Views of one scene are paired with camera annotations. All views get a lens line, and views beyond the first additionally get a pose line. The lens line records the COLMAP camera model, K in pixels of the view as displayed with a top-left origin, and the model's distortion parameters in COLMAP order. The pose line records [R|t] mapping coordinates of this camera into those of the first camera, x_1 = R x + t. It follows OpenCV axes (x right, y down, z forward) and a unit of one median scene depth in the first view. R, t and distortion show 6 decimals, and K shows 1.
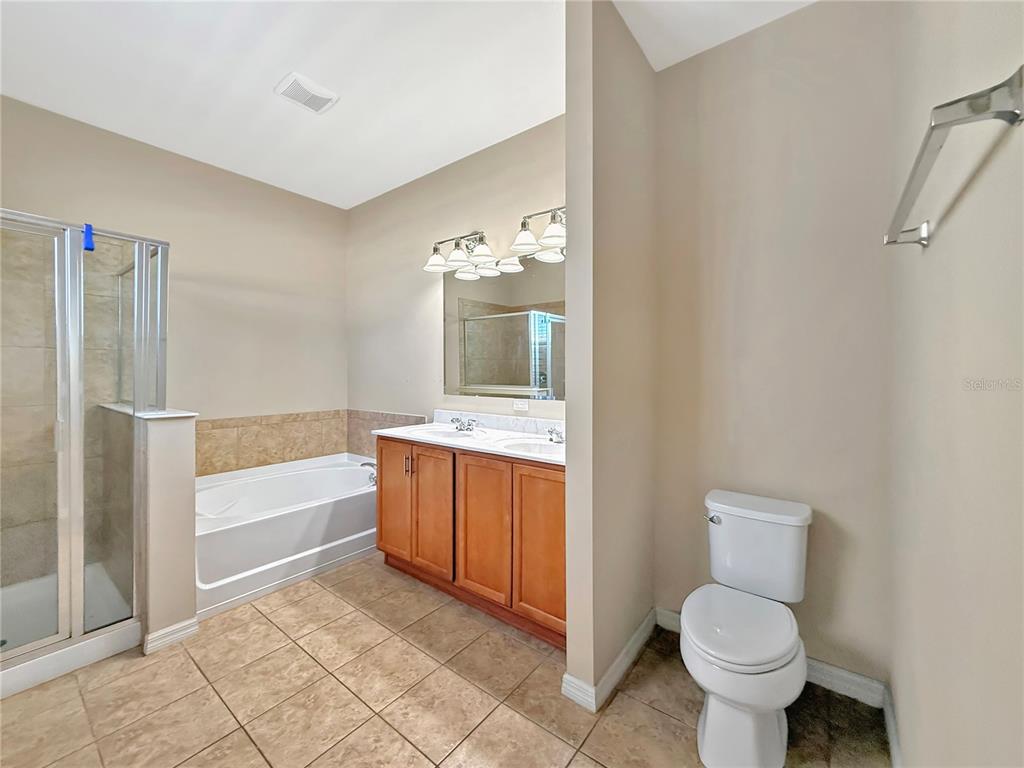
lens RADIAL K [[418.8, 0, 513.0], [0, 418.8, 370.9], [0, 0, 1]] dist [0.000675, 0.000052]
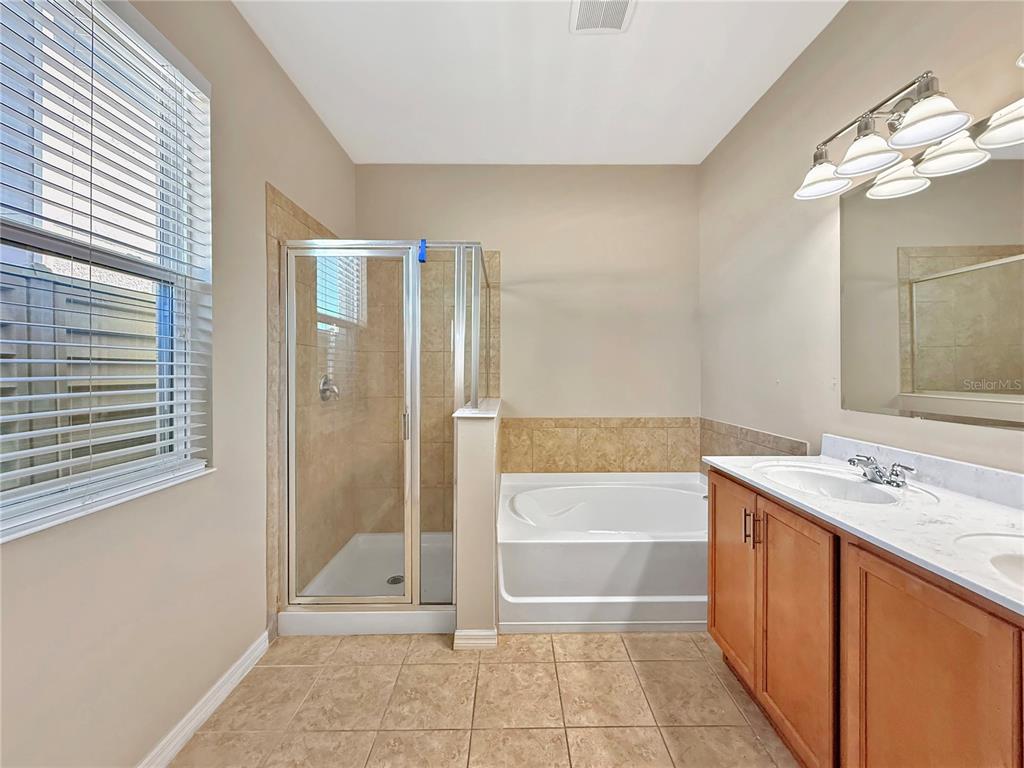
lens RADIAL K [[418.8, 0, 513.0], [0, 418.8, 370.9], [0, 0, 1]] dist [0.000675, 0.000052]
pose [[0.615292, -0.001608, -0.788298, 0.010990], [0.005807, 0.999980, 0.002493, 0.000550], [0.788278, -0.006112, 0.615289, 0.345507]]
